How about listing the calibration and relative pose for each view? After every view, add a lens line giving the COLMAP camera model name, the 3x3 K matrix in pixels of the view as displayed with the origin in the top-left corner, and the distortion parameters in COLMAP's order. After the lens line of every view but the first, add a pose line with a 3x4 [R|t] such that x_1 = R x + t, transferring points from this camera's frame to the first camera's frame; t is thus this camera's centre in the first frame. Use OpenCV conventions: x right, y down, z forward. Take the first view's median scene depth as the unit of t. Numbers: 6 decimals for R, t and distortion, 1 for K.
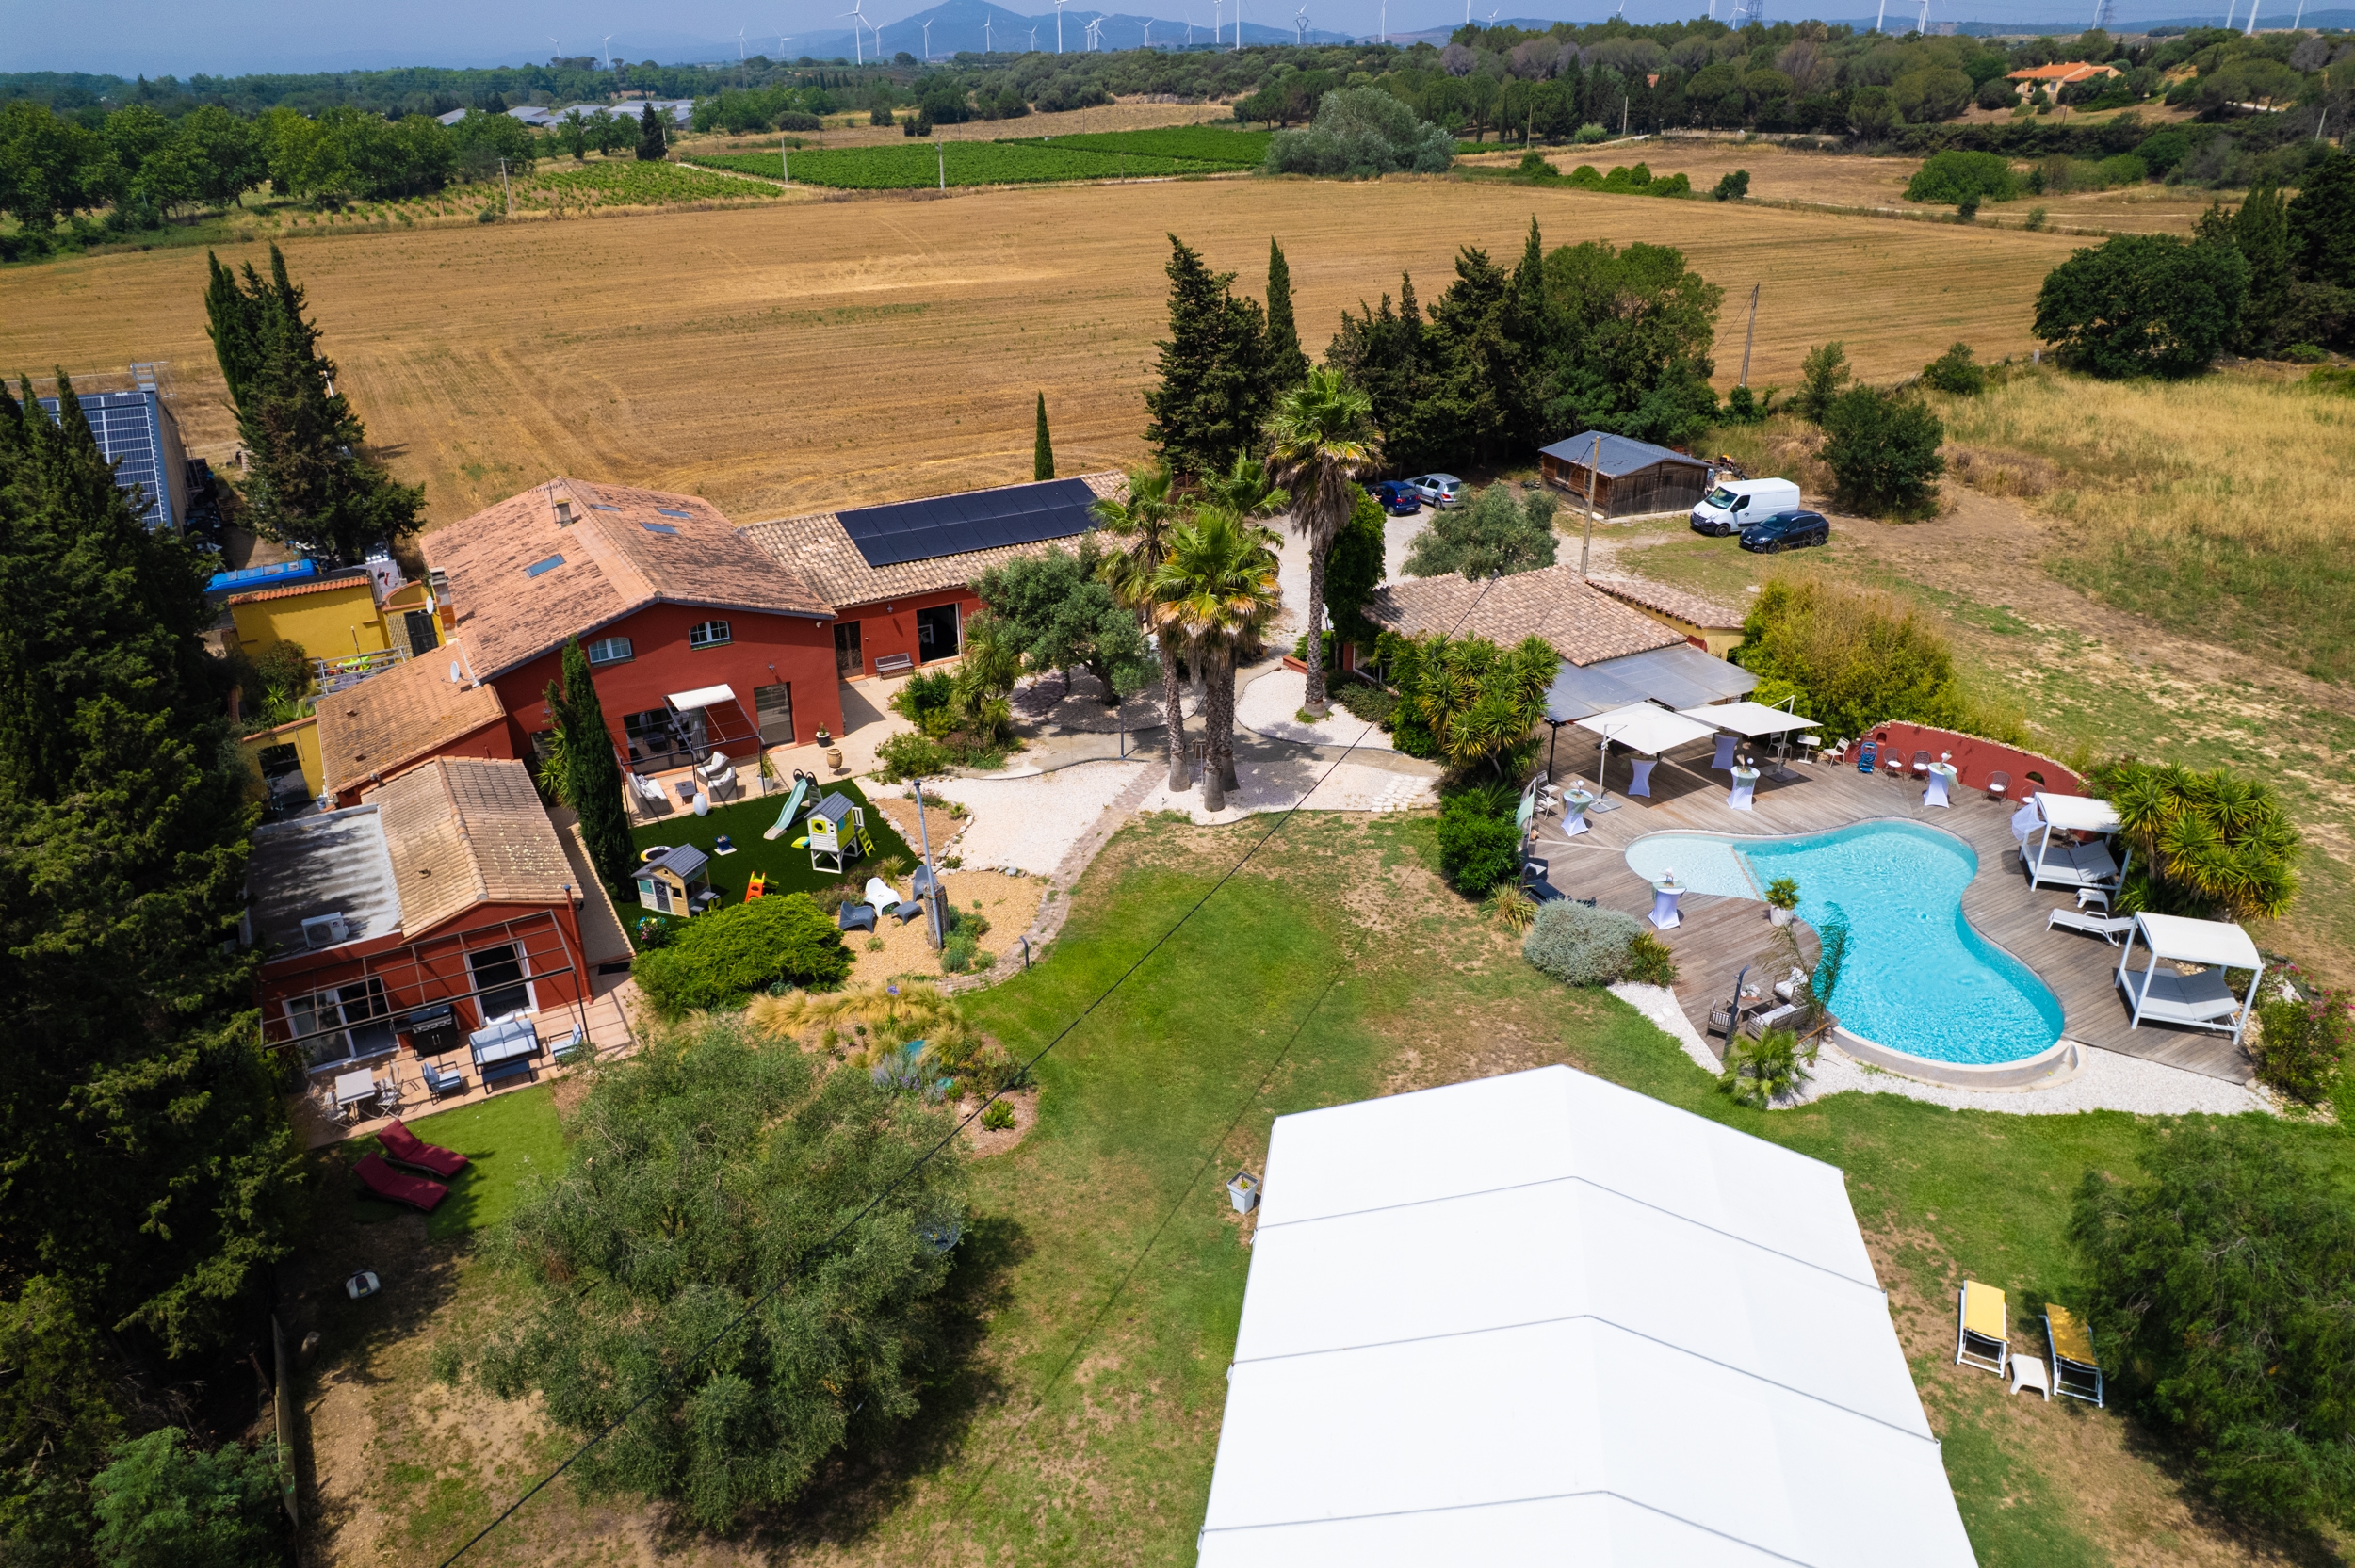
lens RADIAL K [[1521.9, 0, 1177.5], [0, 1521.9, 784.0], [0, 0, 1]] dist [-0.067882, 0.067351]
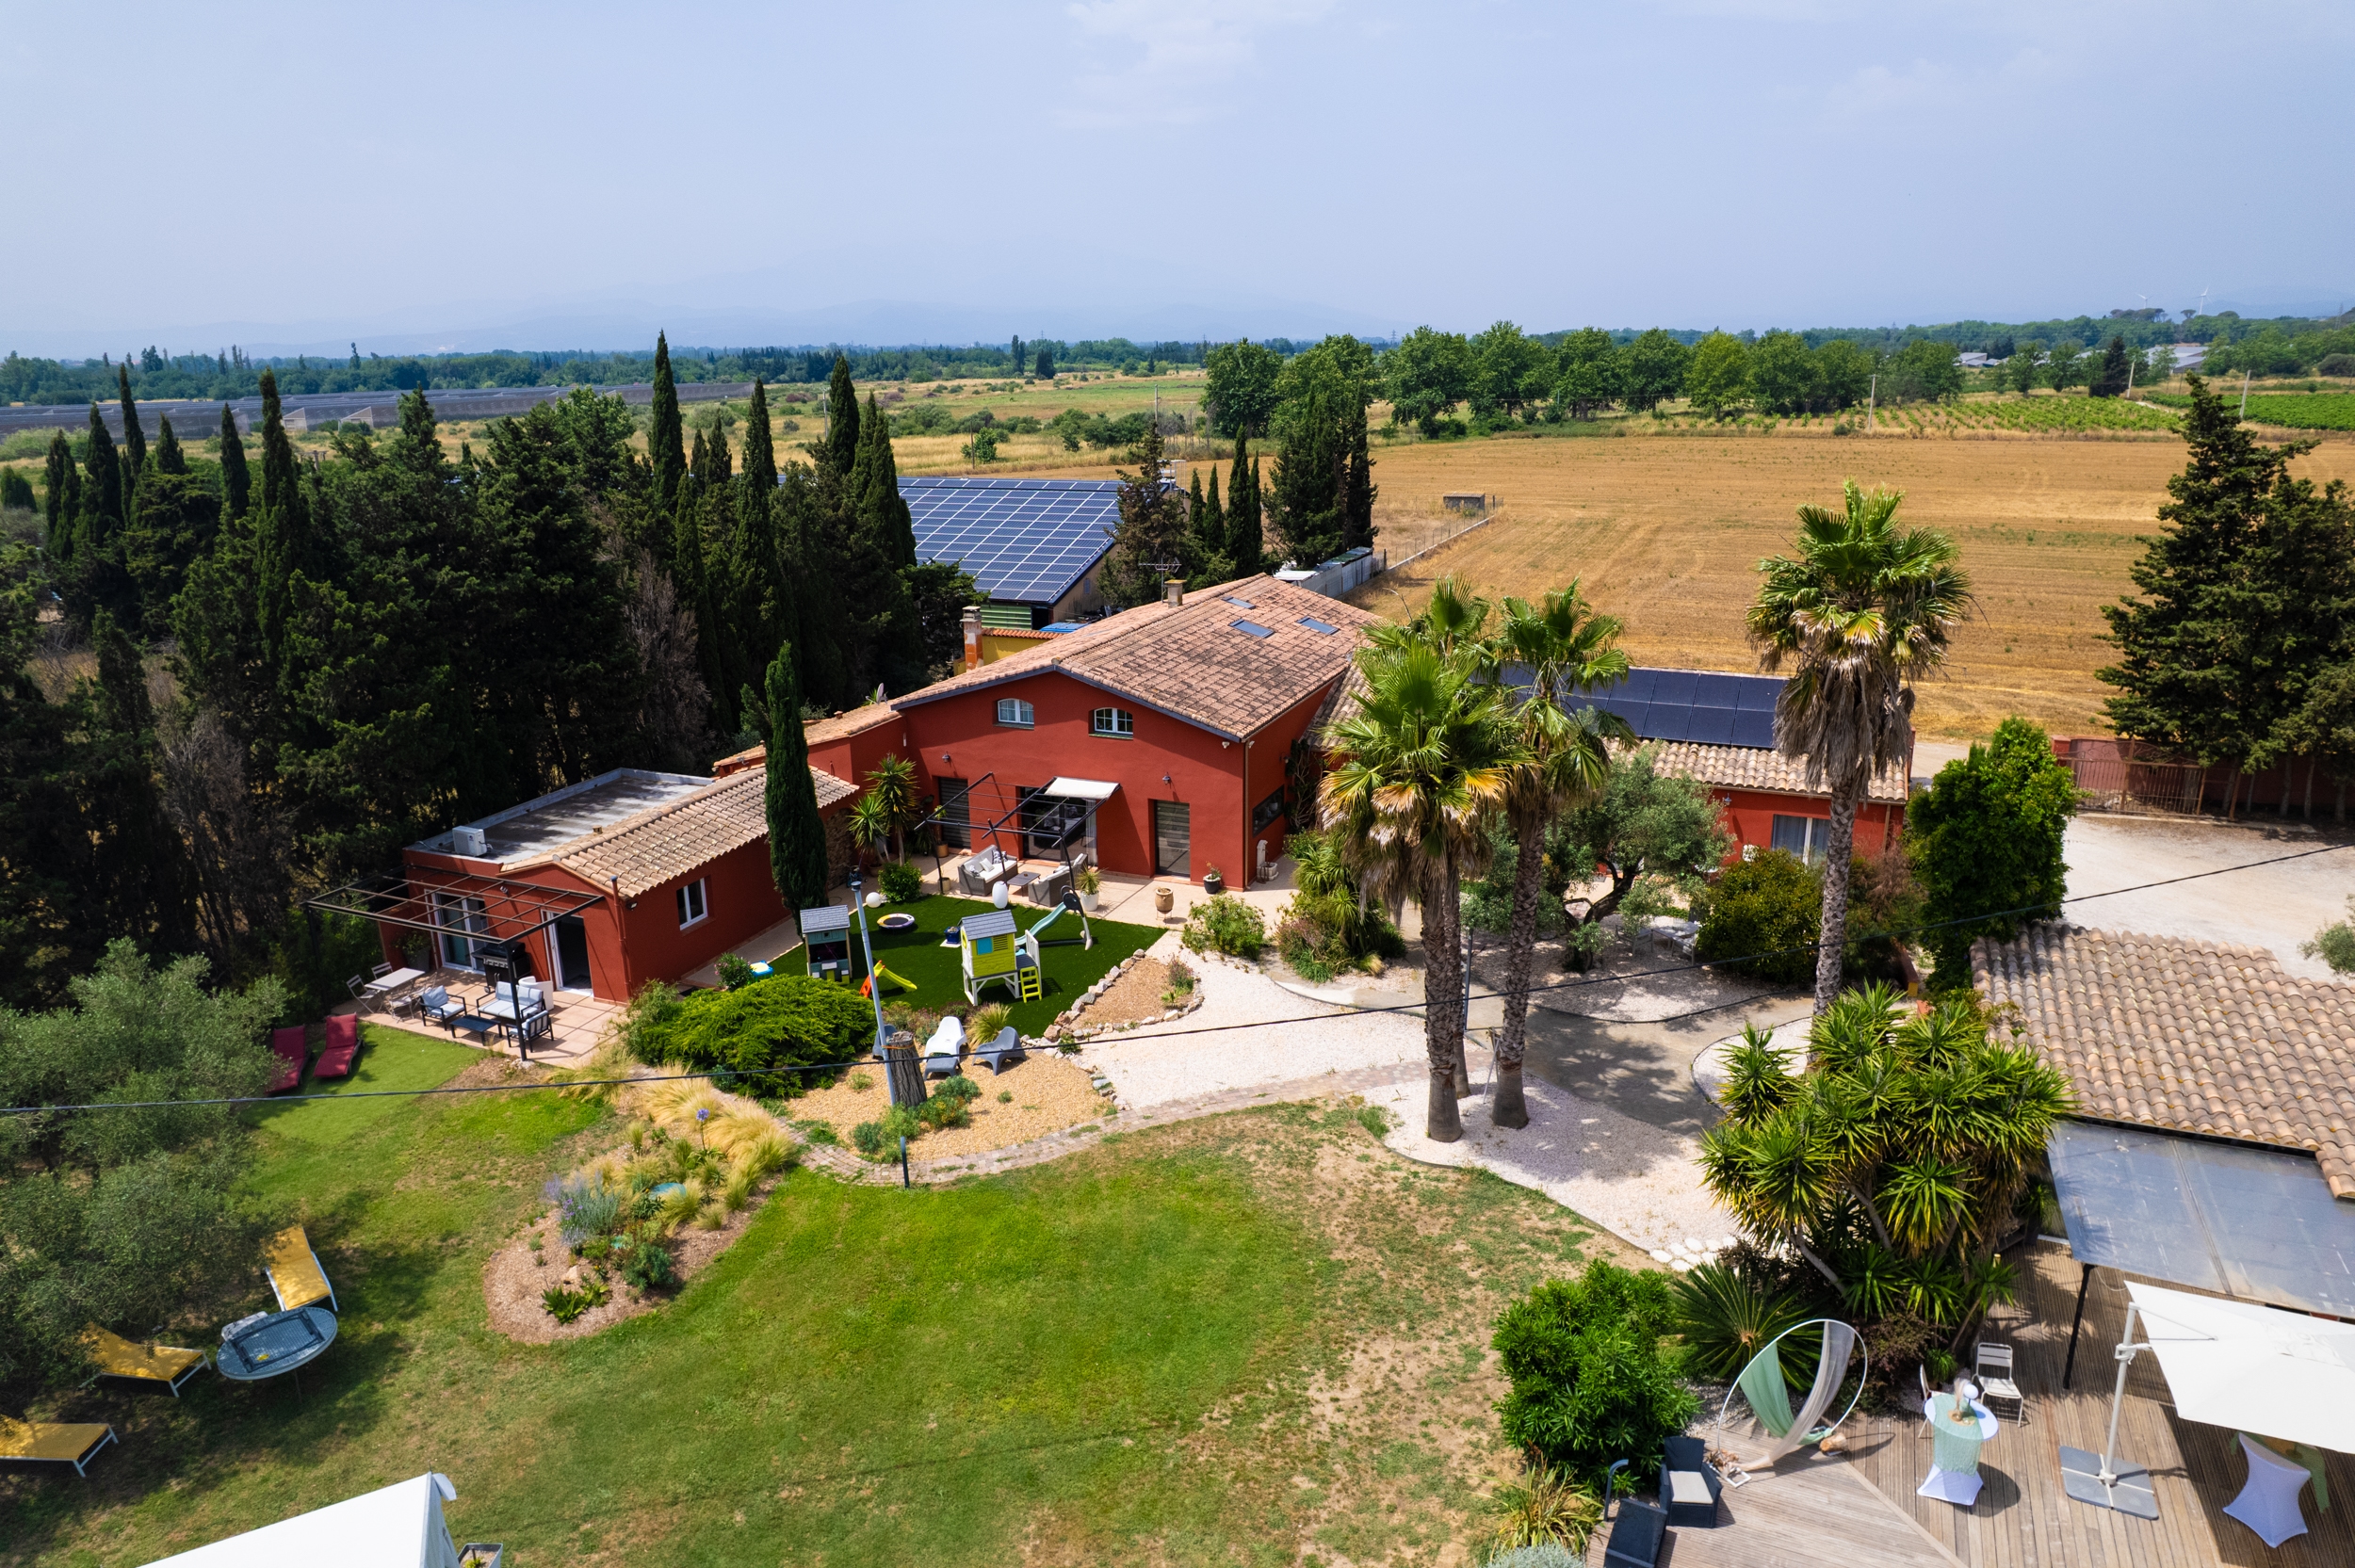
lens RADIAL K [[1521.9, 0, 1177.5], [0, 1521.9, 784.0], [0, 0, 1]] dist [-0.067882, 0.067351]
pose [[0.602430, 0.222510, -0.766529, 0.391088], [-0.337363, 0.941340, 0.008115, -0.085707], [0.723370, 0.253710, 0.642158, 0.472903]]
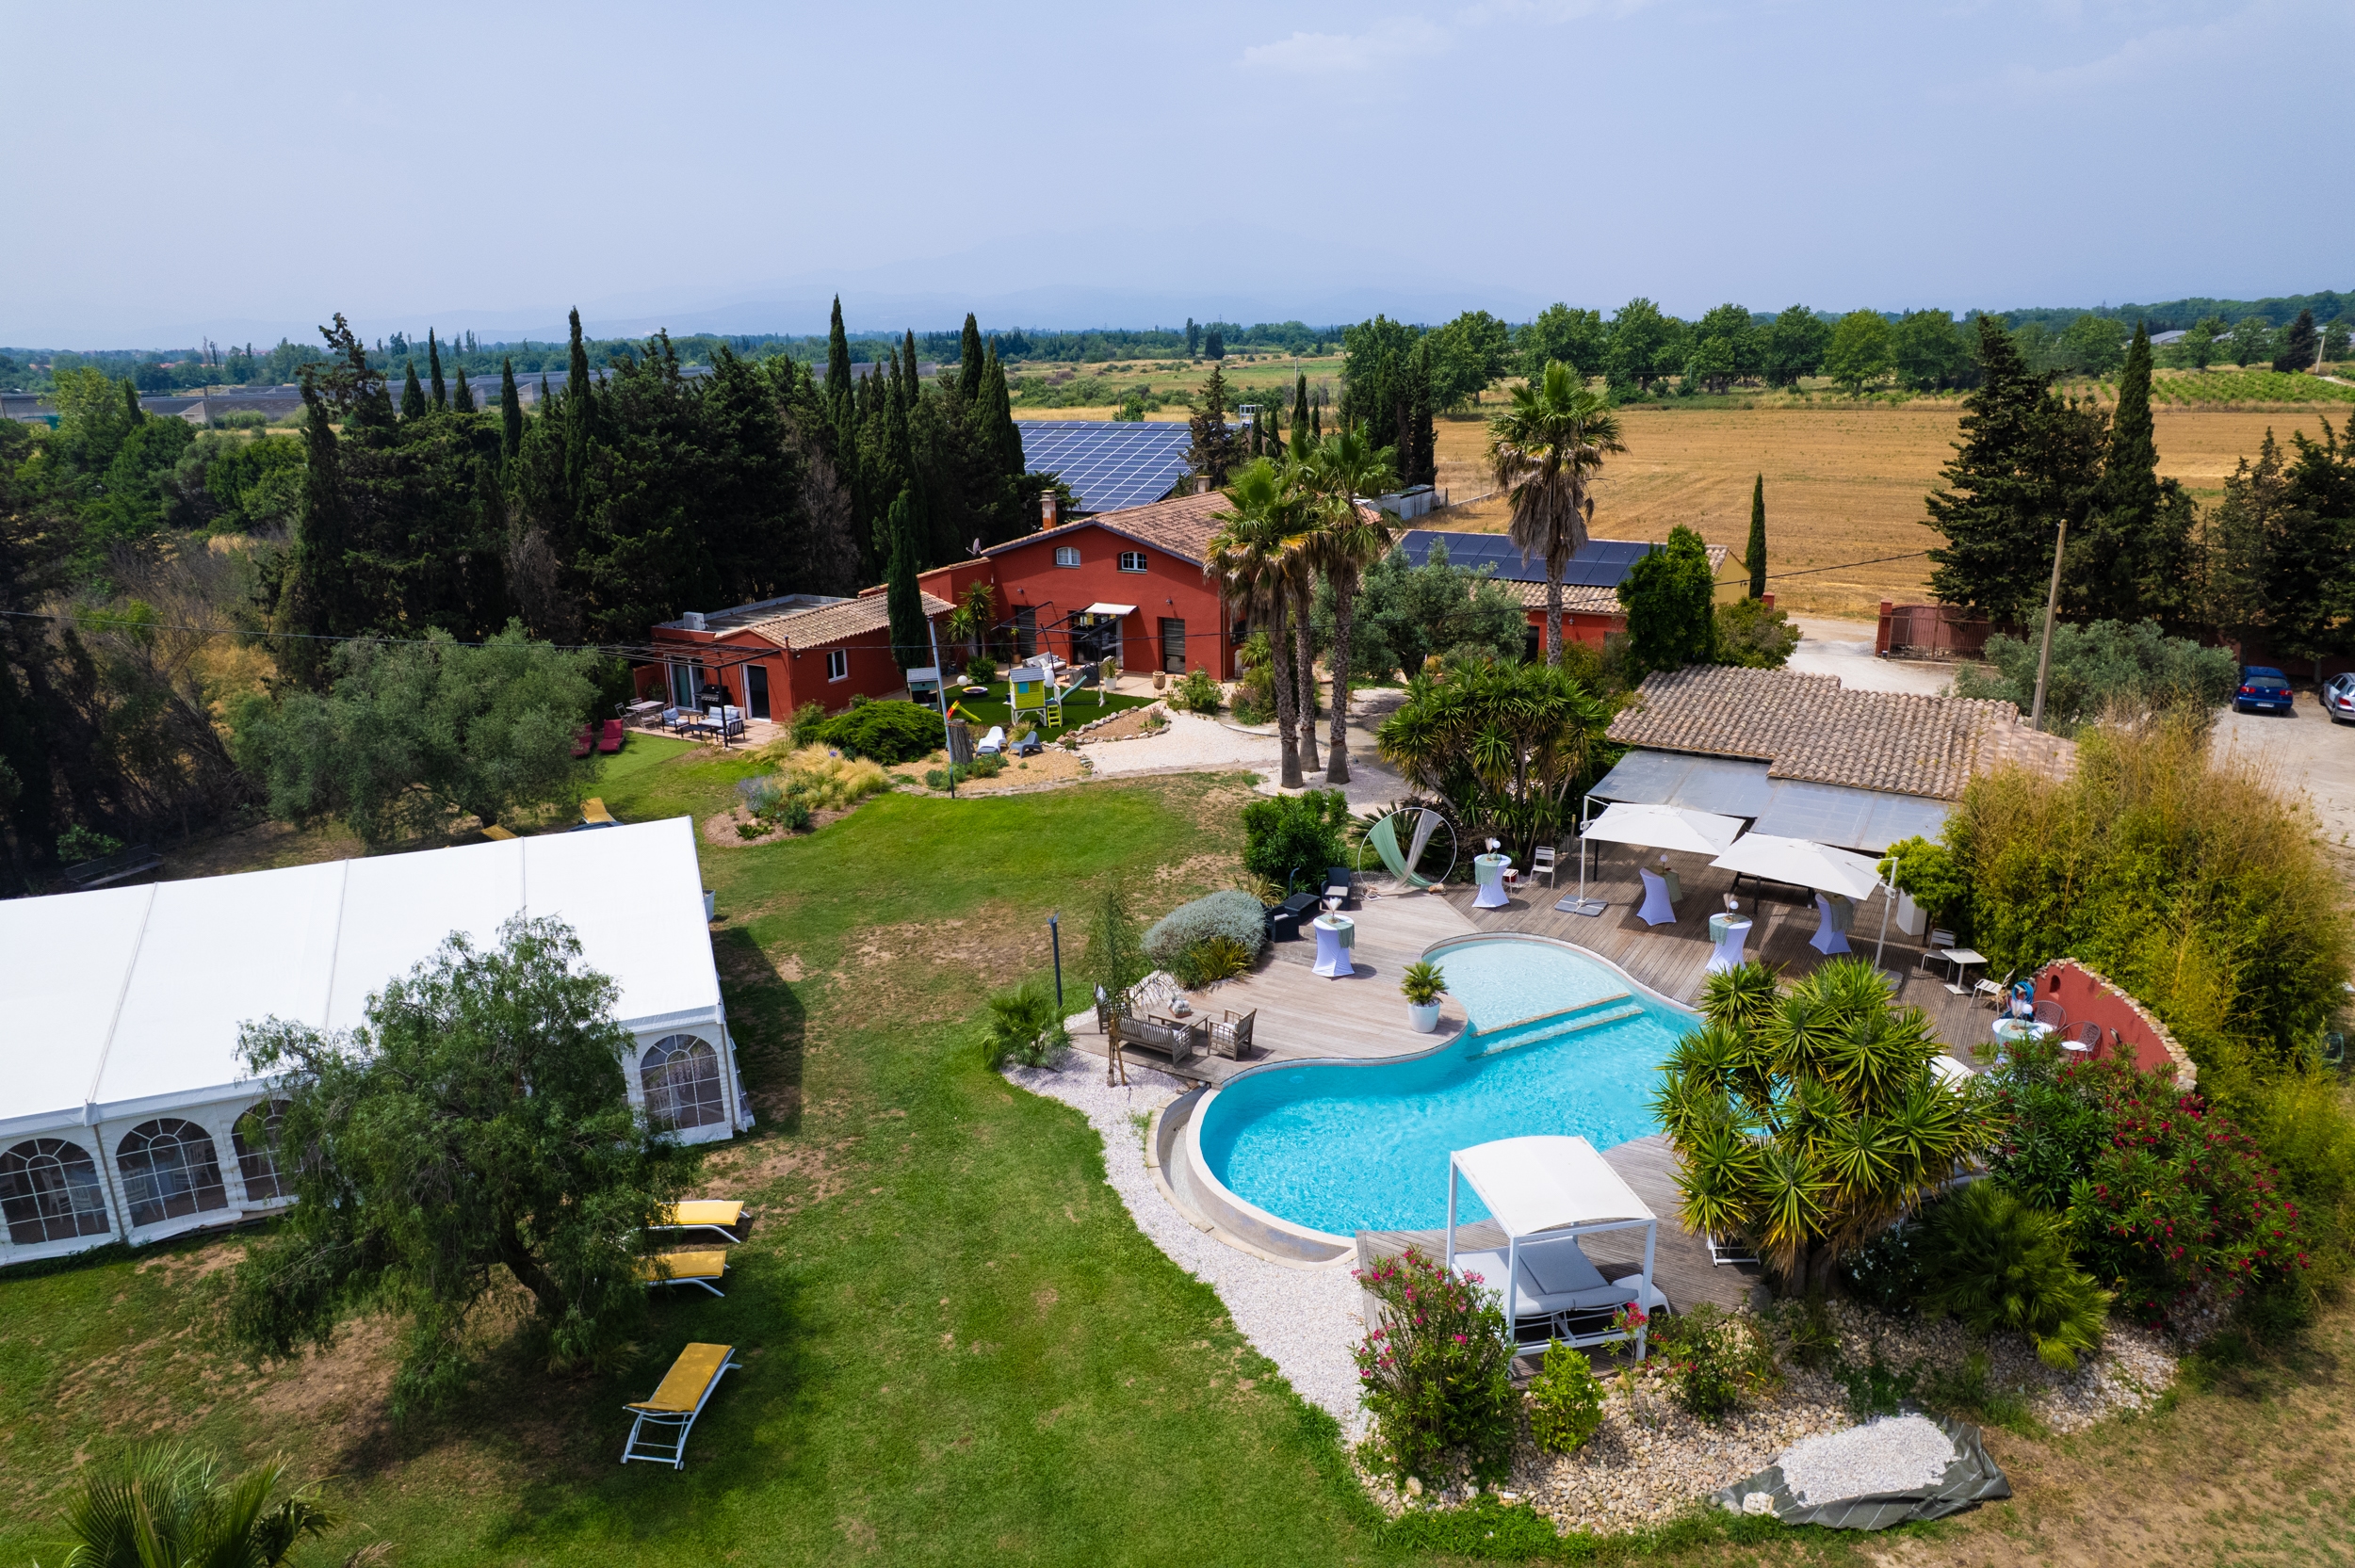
lens RADIAL K [[1497.8, 0, 1177.5], [0, 1497.8, 784.0], [0, 0, 1]] dist [-0.051447, 0.048935]
pose [[0.508718, 0.249575, -0.823965, 0.759375], [-0.360531, 0.930857, 0.059360, -0.015433], [0.781808, 0.266867, 0.563523, 0.389230]]
